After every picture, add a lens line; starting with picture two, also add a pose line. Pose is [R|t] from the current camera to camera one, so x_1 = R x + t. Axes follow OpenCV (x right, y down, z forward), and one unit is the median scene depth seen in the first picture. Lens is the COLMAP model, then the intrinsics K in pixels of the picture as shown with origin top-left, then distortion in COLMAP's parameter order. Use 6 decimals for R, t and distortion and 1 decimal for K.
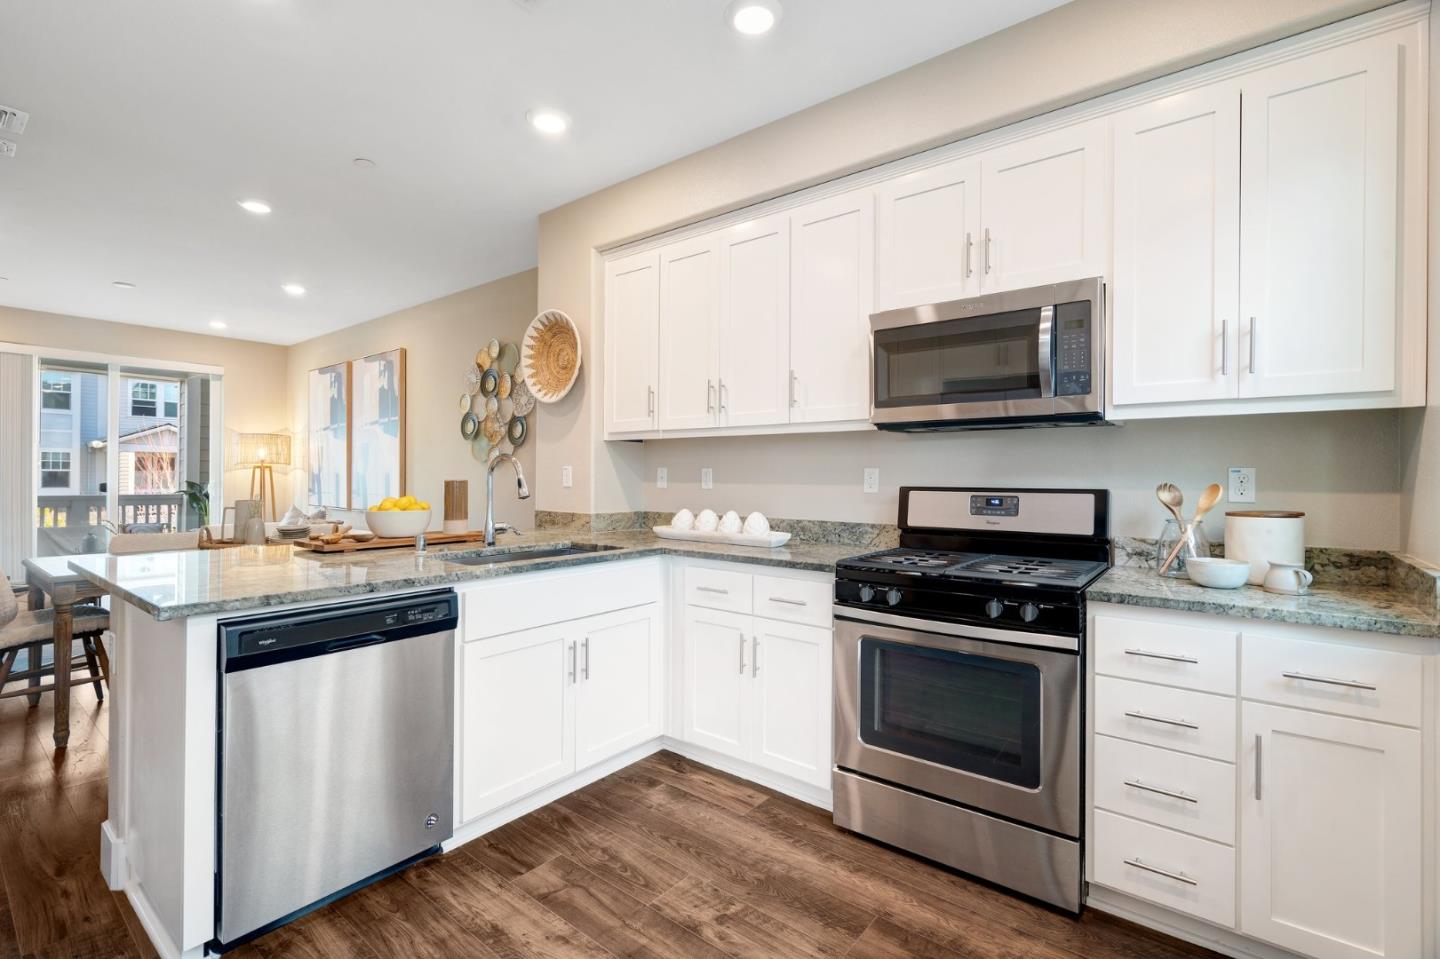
lens RADIAL K [[654.0, 0, 723.3], [0, 654.0, 480.1], [0, 0, 1]] dist [-0.007213, 0.003983]
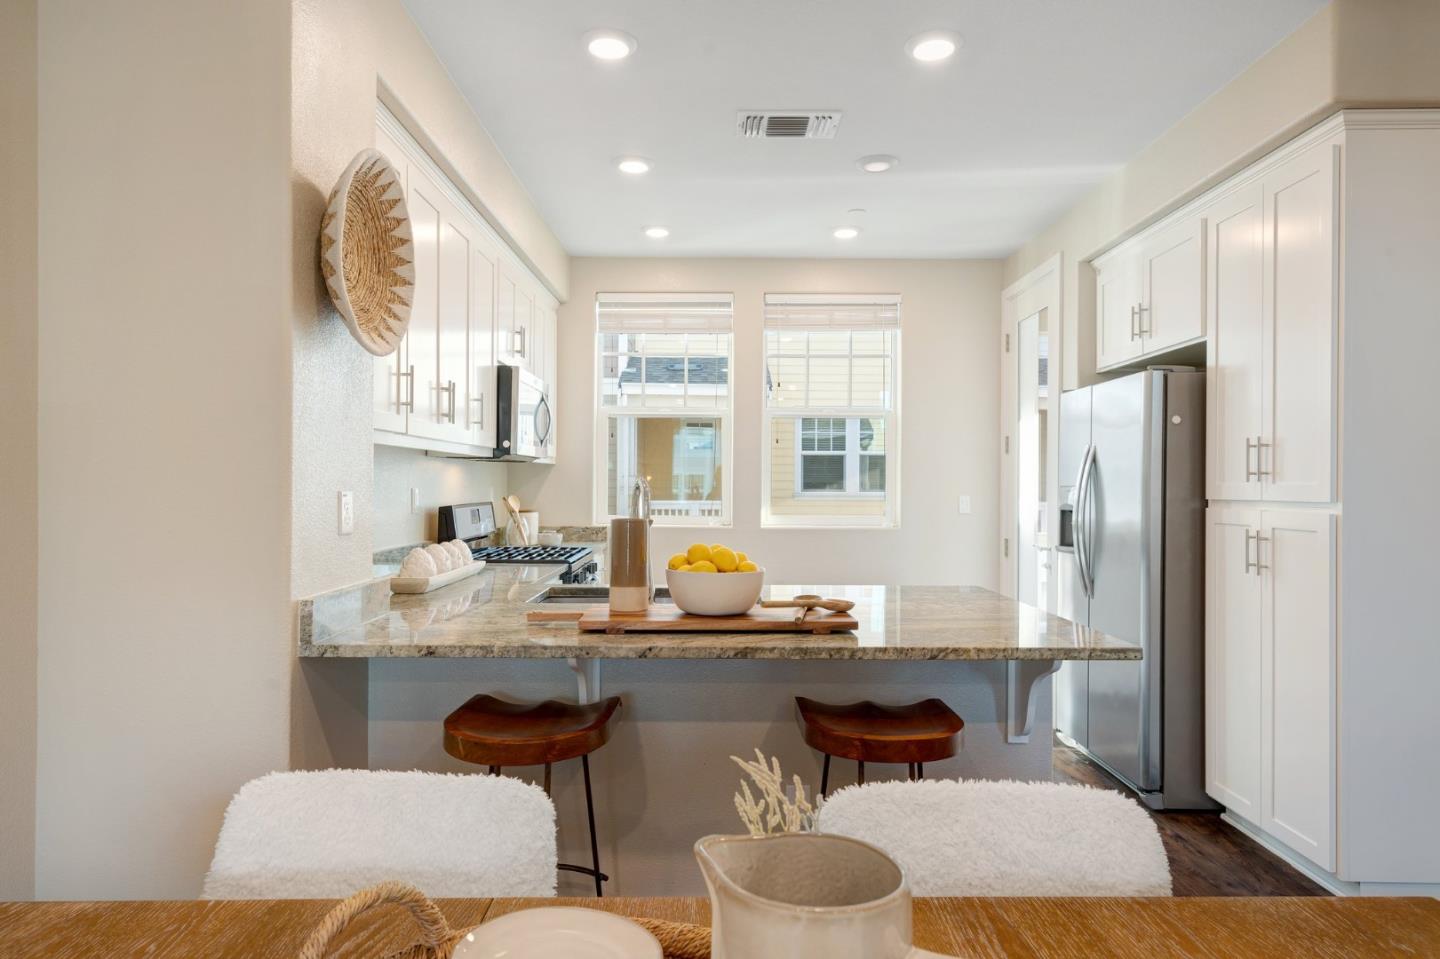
lens RADIAL K [[861.5, 0, 717.0], [0, 861.5, 488.1], [0, 0, 1]] dist [0.025966, -0.000533]
pose [[-0.614274, -0.014062, 0.788968, -0.974214], [-0.005887, 0.999895, 0.013238, -0.035048], [-0.789071, 0.003487, -0.614292, 1.281666]]
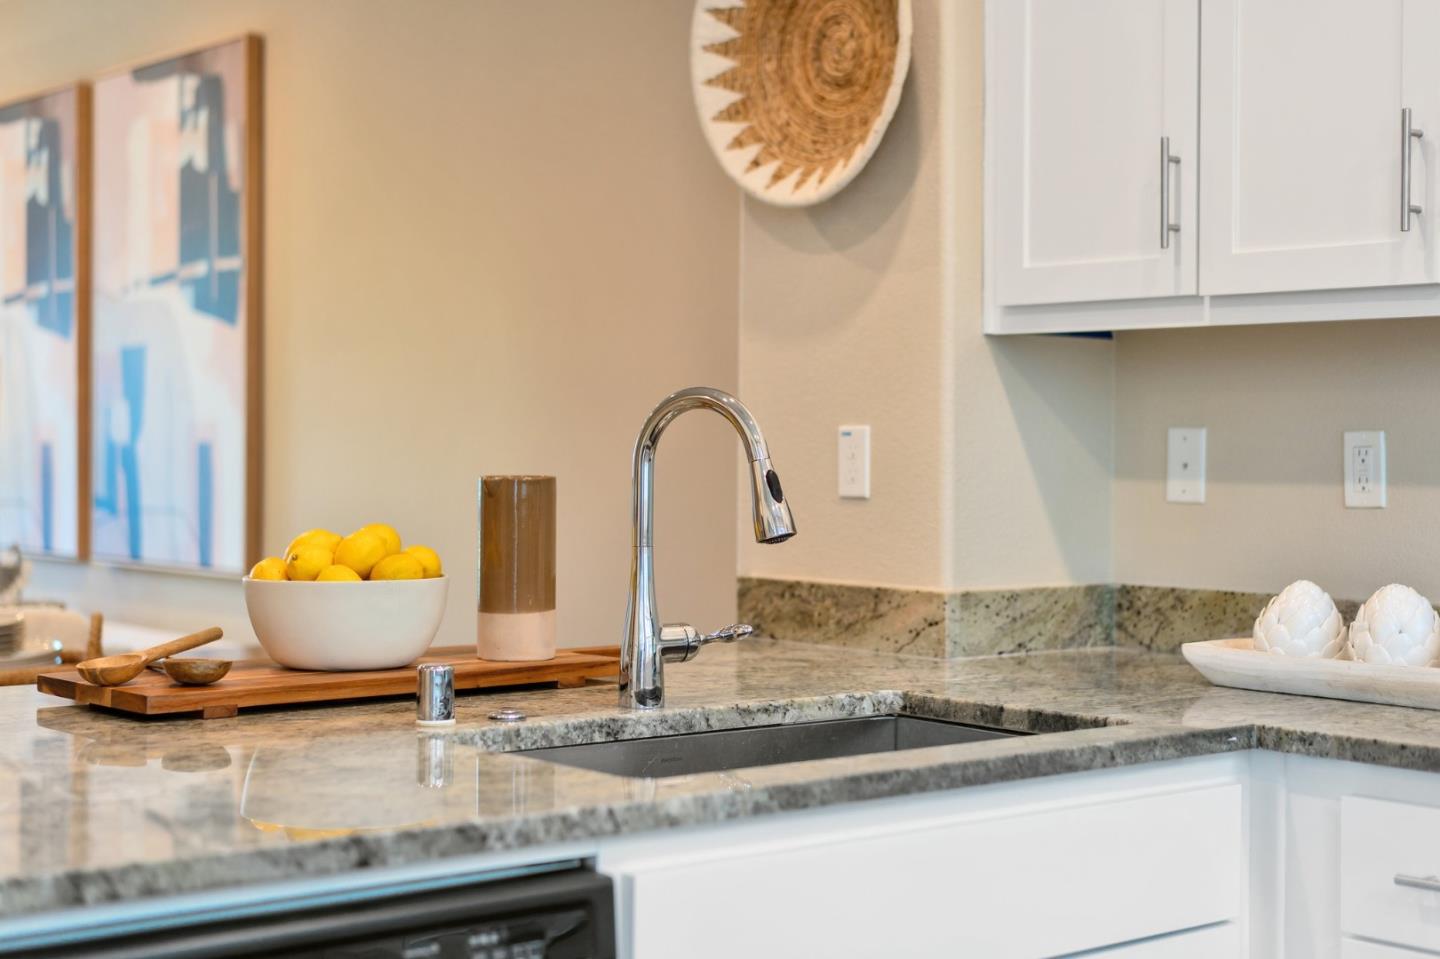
lens RADIAL K [[2277.6, 0, 727.8], [0, 2277.6, 410.7], [0, 0, 1]] dist [-0.010421, 0.000000]
pose [[0.977567, -0.003005, -0.210603, -0.090478], [-0.001314, 0.999792, -0.020365, -0.007713], [0.210621, 0.020185, 0.977359, 0.015030]]
